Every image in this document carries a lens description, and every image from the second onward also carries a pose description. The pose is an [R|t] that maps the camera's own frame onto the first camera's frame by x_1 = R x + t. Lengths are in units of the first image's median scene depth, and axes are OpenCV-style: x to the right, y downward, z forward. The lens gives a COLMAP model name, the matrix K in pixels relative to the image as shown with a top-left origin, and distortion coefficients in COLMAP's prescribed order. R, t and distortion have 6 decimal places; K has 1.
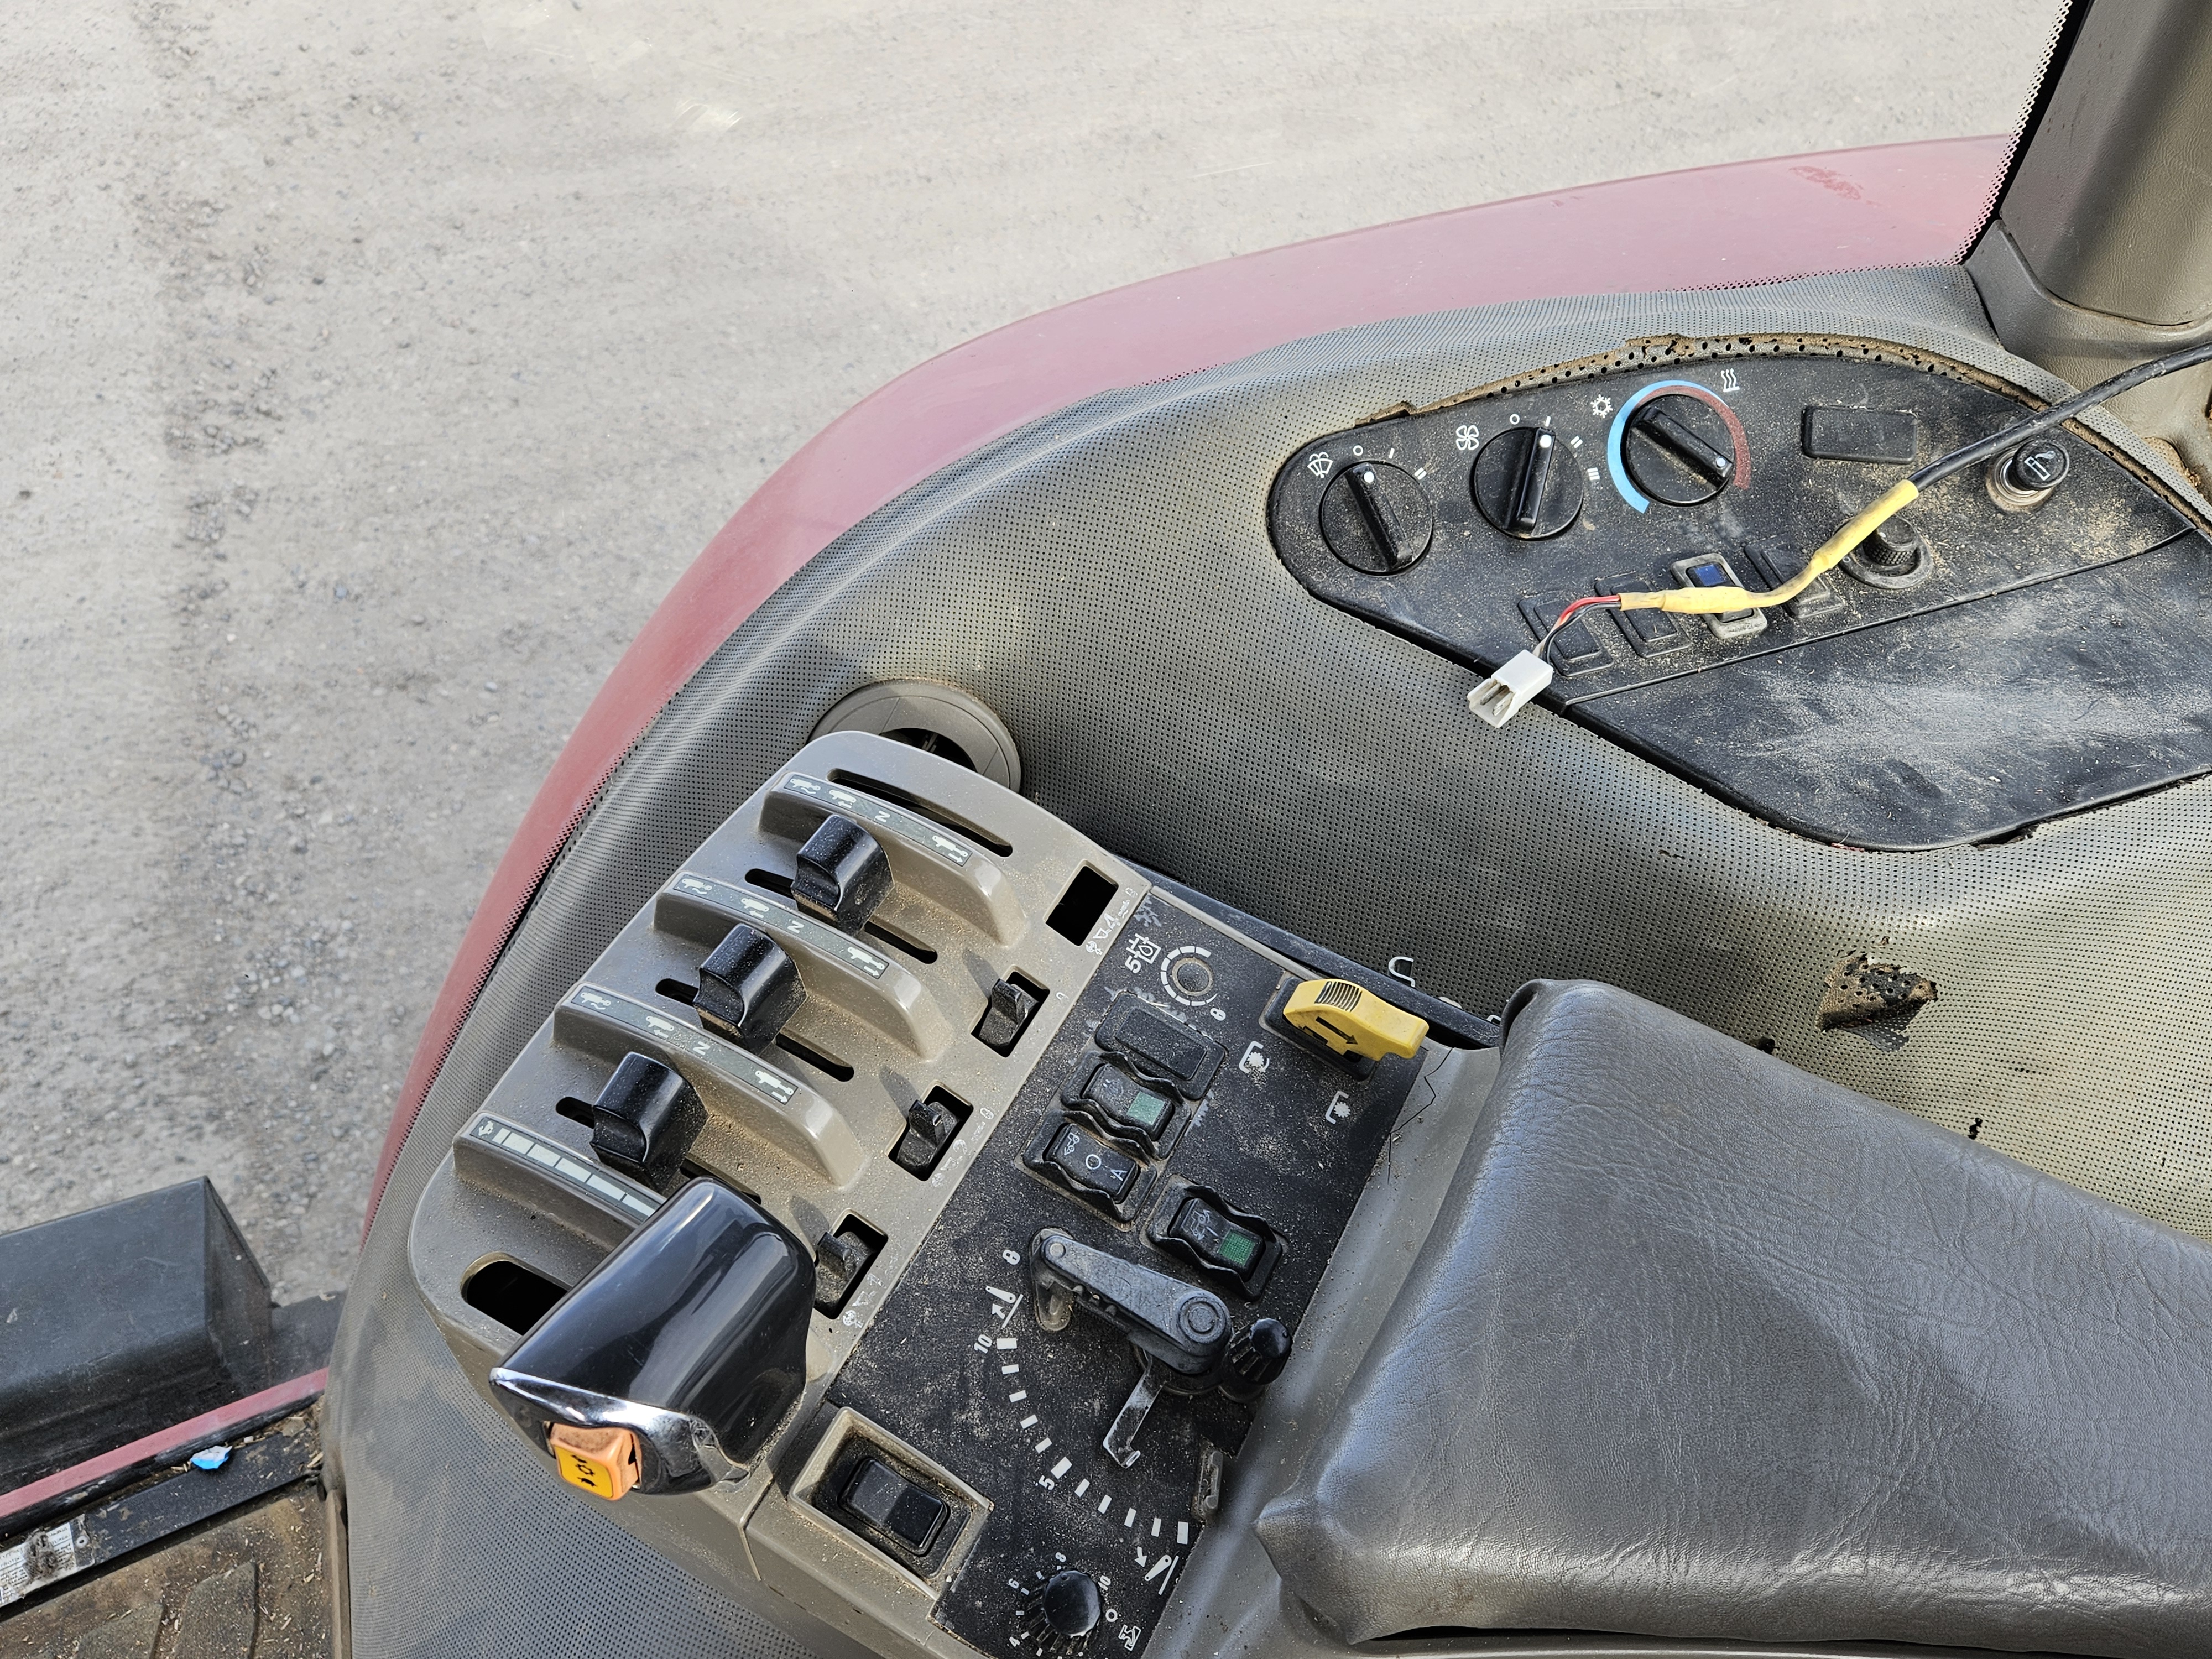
lens RADIAL K [[1740.3, 0, 1069.4], [0, 1740.3, 825.0], [0, 0, 1]] dist [0.110592, -0.132983]
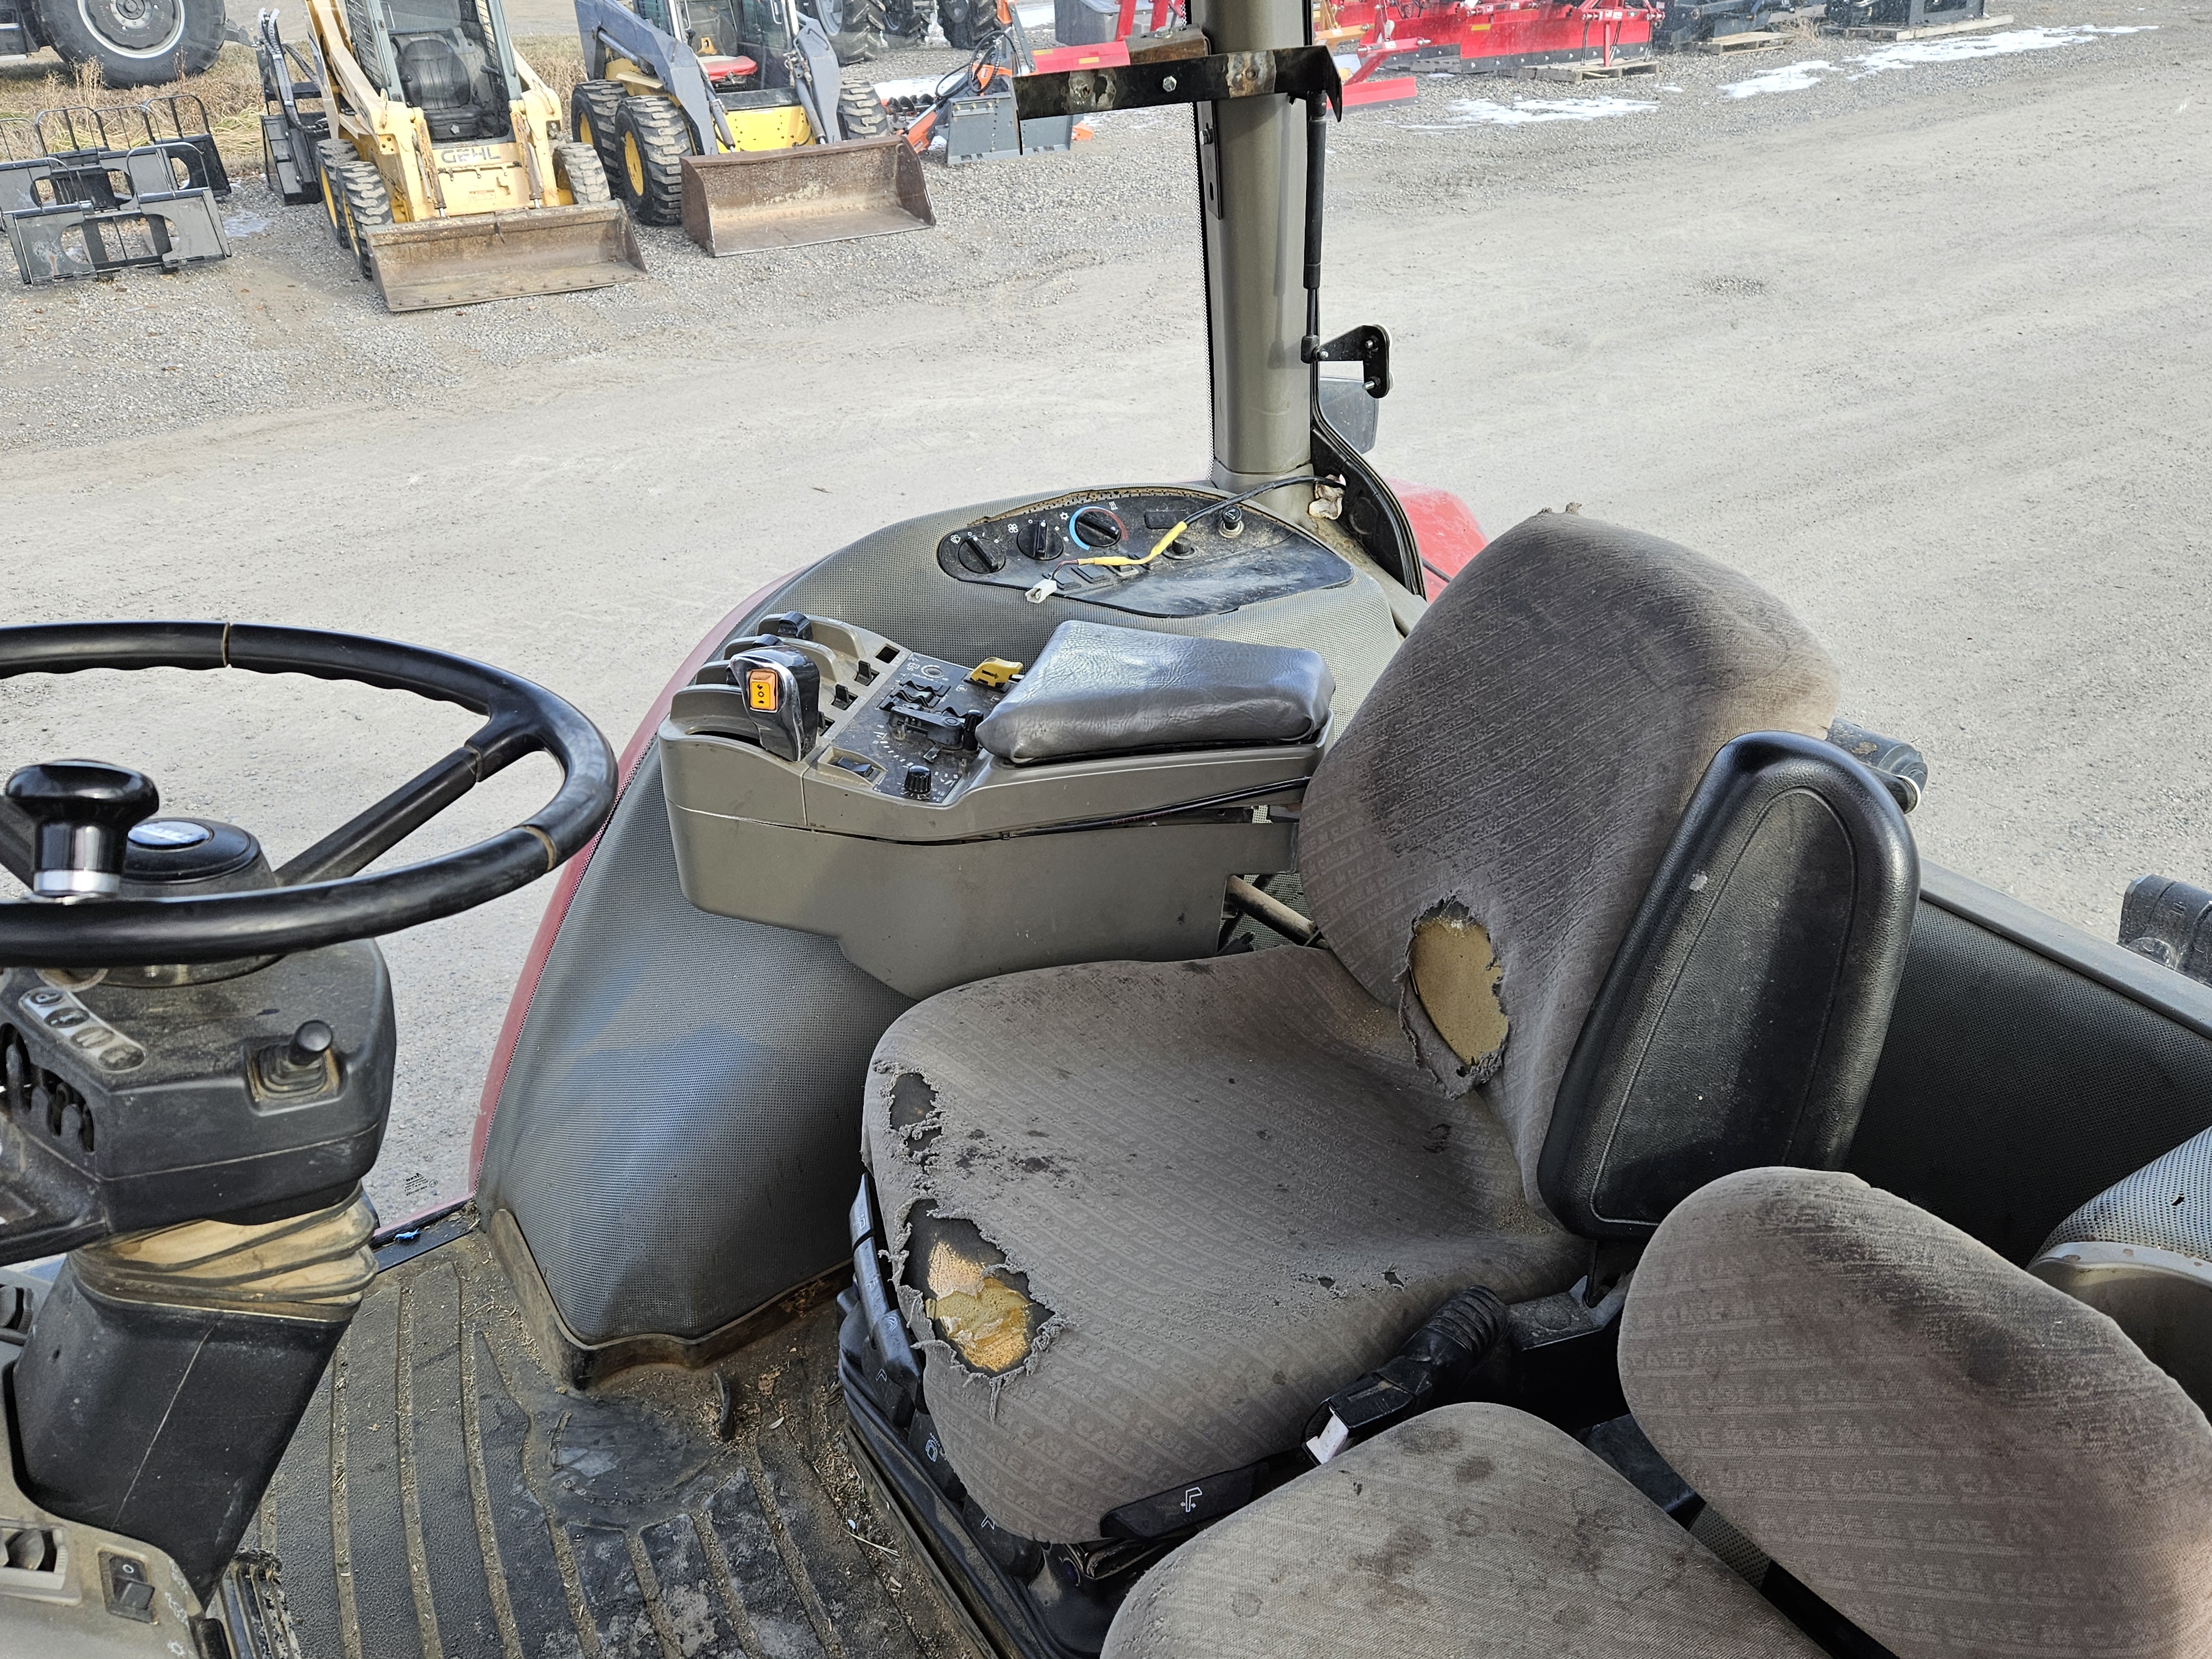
lens RADIAL K [[1740.3, 0, 1069.4], [0, 1740.3, 825.0], [0, 0, 1]] dist [0.110592, -0.132983]
pose [[0.975813, -0.123290, 0.180524, -0.195464], [0.183128, 0.912004, -0.367033, 1.100846], [-0.119387, 0.391214, 0.912523, -1.112306]]
